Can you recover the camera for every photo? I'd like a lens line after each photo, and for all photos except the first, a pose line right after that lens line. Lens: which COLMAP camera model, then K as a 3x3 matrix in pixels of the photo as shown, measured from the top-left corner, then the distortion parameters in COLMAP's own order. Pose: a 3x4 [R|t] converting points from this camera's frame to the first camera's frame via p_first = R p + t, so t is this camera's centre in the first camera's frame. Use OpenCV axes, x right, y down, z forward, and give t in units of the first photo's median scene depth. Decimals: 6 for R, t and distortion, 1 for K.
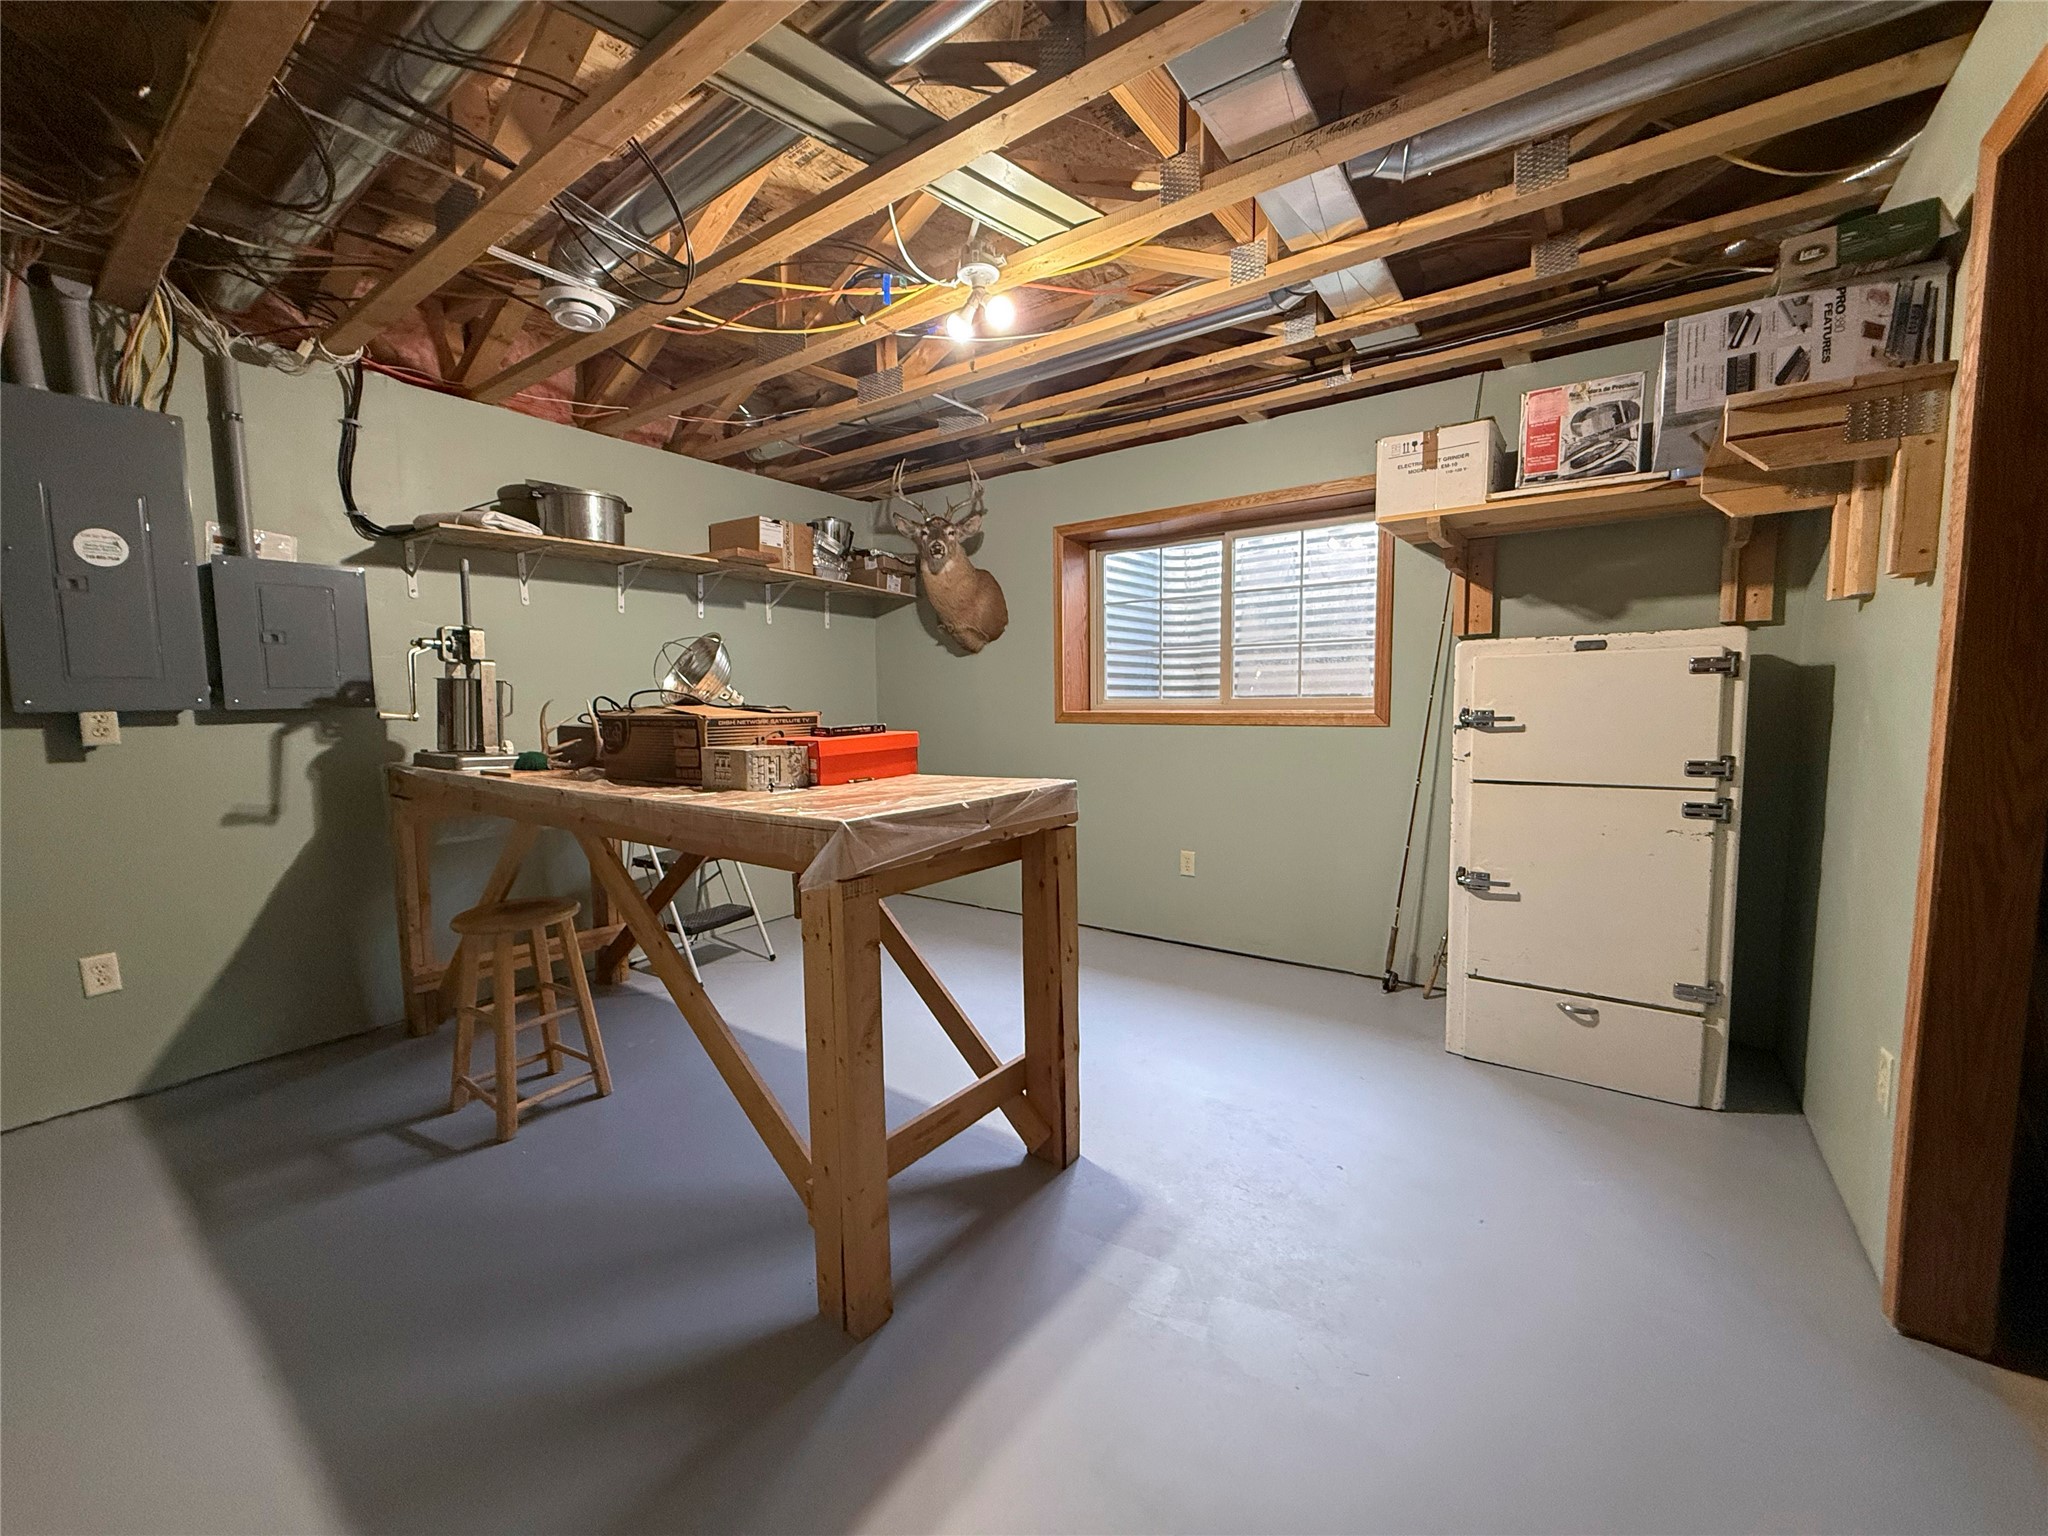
lens RADIAL K [[817.6, 0, 1020.0], [0, 817.6, 764.8], [0, 0, 1]] dist [0.000196, 0.000031]
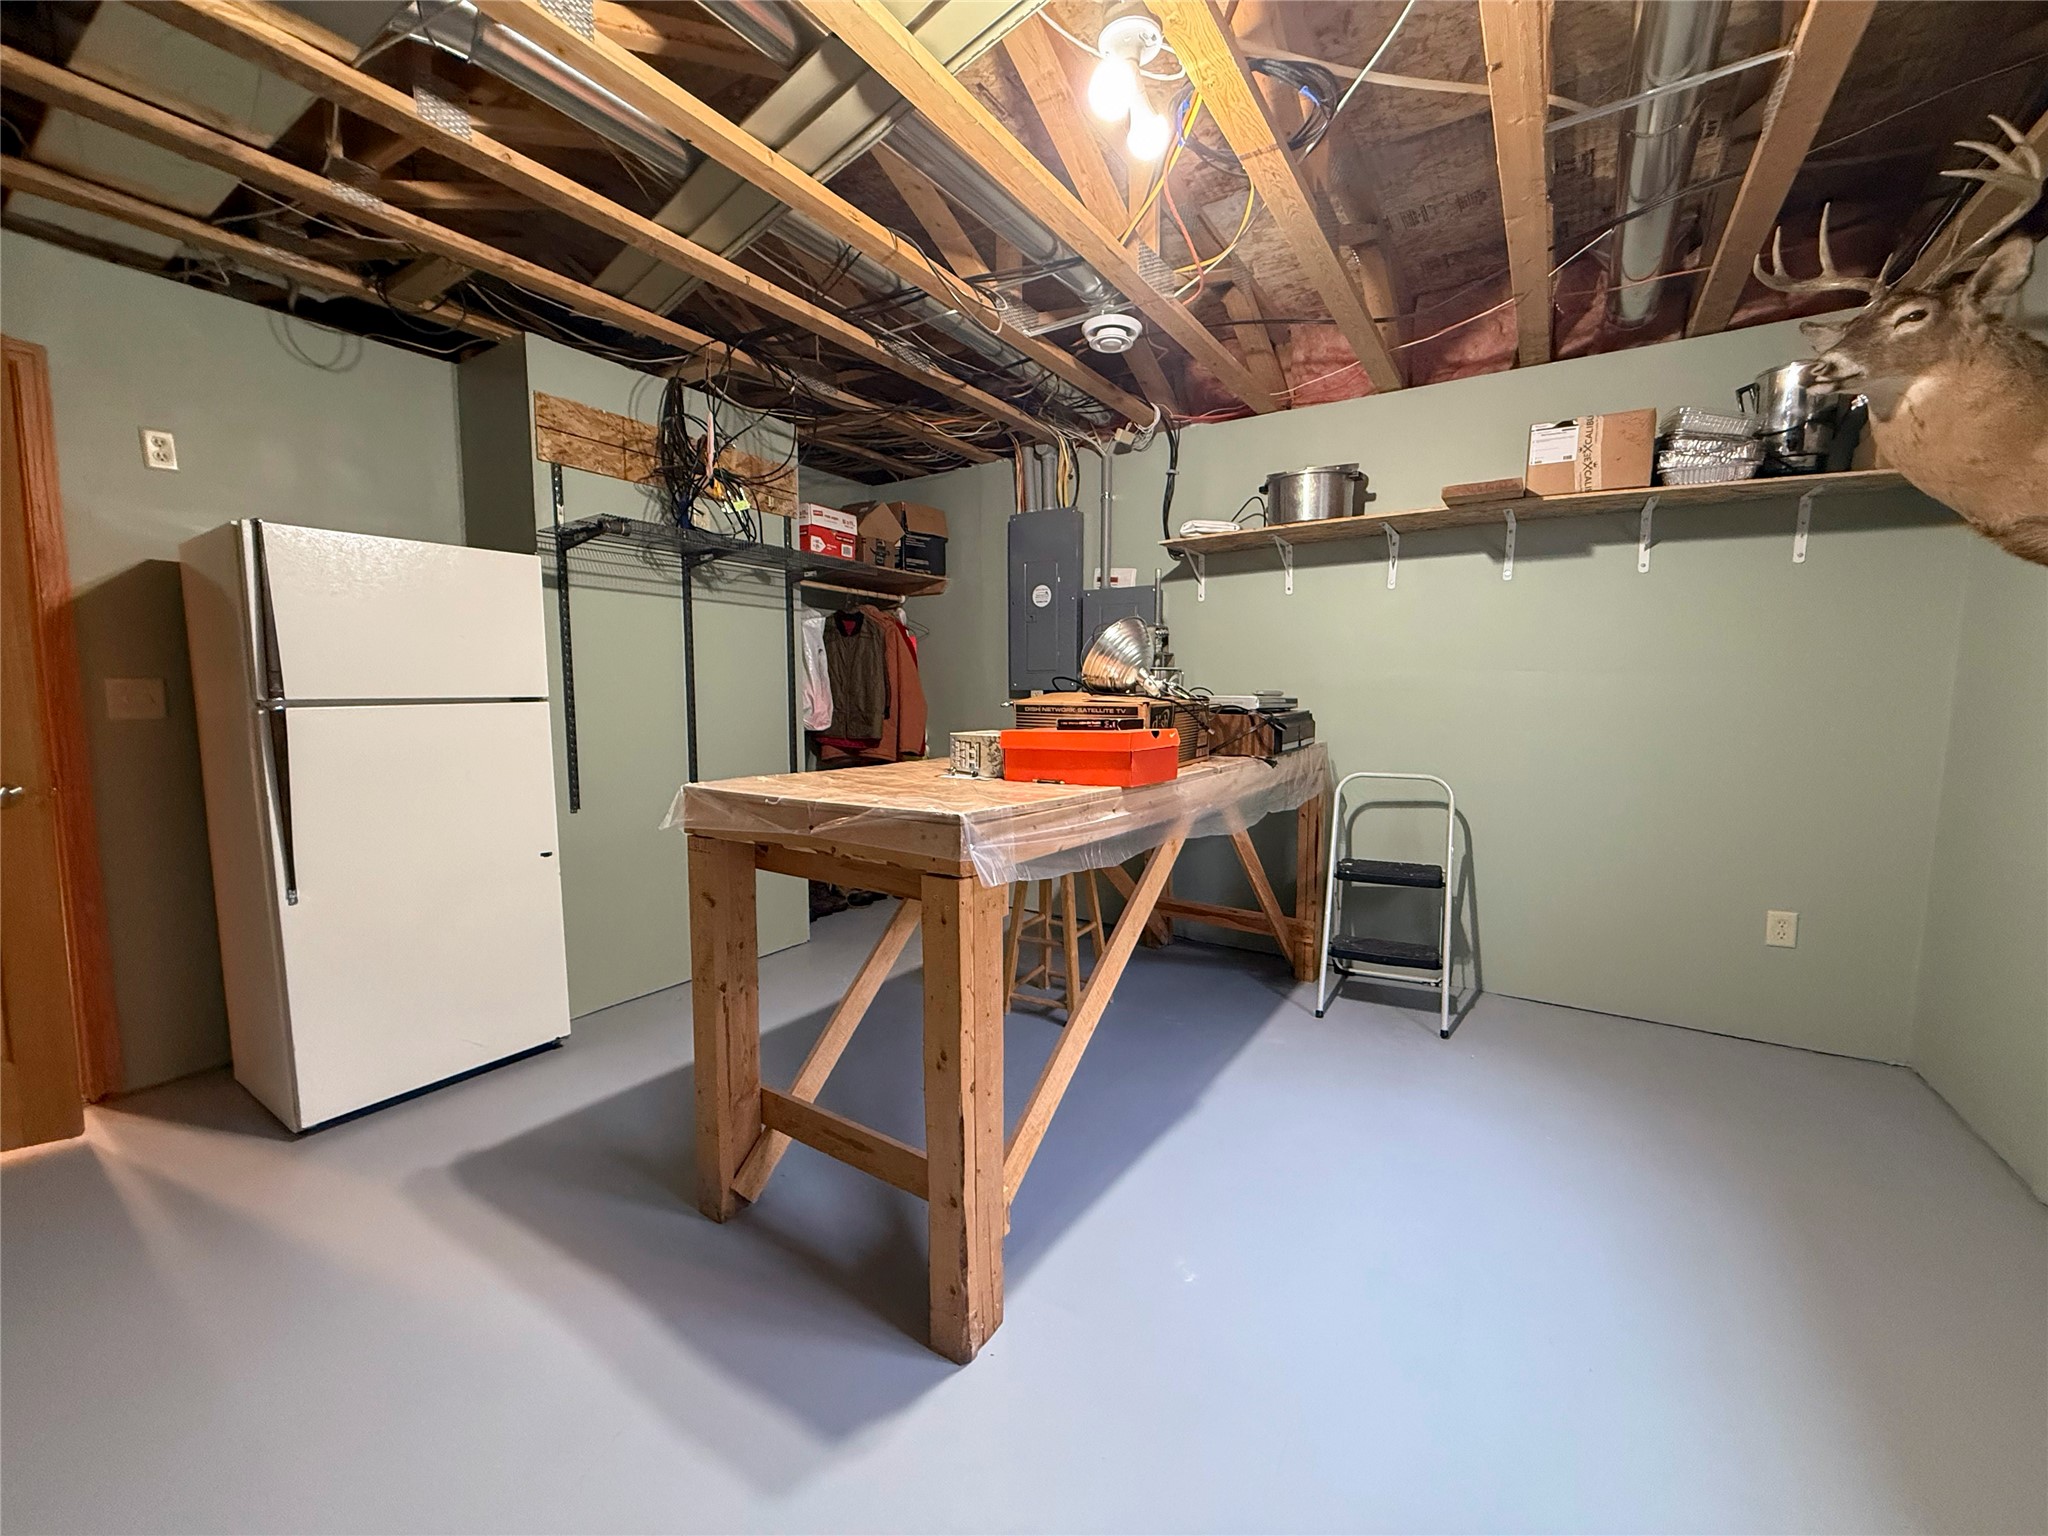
lens RADIAL K [[817.6, 0, 1017.4], [0, 817.6, 770.7], [0, 0, 1]] dist [0.000196, 0.000031]
pose [[0.039625, 0.110574, -0.993078, 0.515306], [-0.085222, 0.990611, 0.106898, -0.063835], [0.995574, 0.080397, 0.048676, 0.722927]]
